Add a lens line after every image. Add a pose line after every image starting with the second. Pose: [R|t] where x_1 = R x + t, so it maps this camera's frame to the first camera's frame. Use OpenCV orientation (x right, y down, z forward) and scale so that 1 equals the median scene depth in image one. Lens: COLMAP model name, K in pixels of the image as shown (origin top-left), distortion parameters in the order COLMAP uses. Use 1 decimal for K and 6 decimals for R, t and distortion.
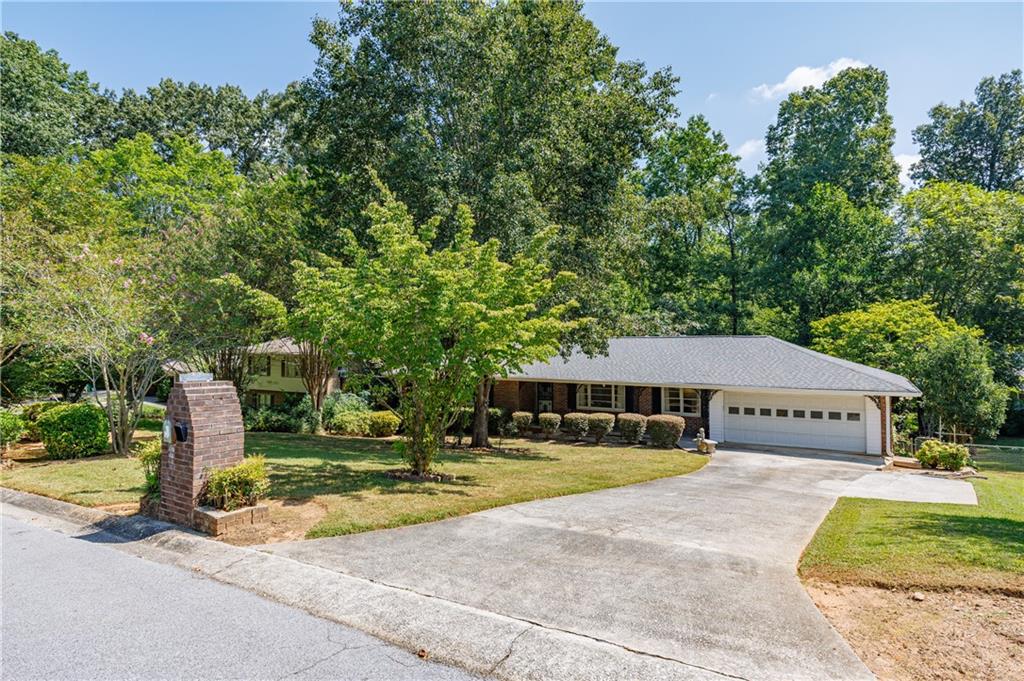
lens RADIAL K [[579.9, 0, 512.0], [0, 579.9, 340.5], [0, 0, 1]] dist [-0.002057, 0.001282]
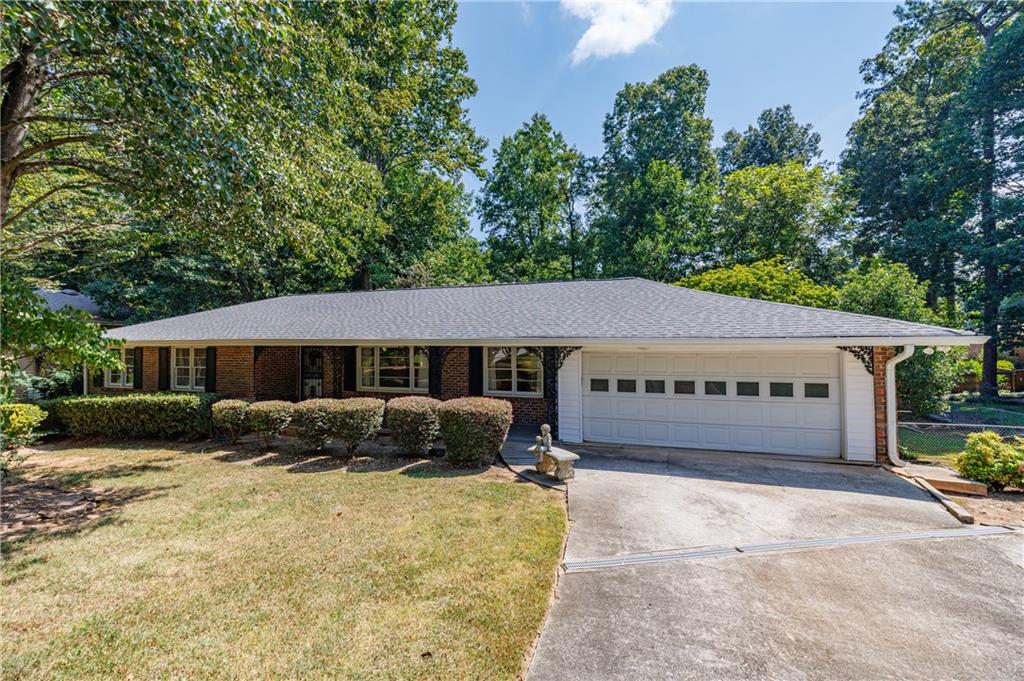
lens RADIAL K [[424.1, 0, 512.0], [0, 424.1, 340.5], [0, 0, 1]] dist [0.001288, 0.000036]
pose [[0.971385, -0.002417, 0.237496, 0.183589], [0.001947, 0.999996, 0.002213, 0.068909], [-0.237501, -0.001688, 0.971386, 0.562009]]
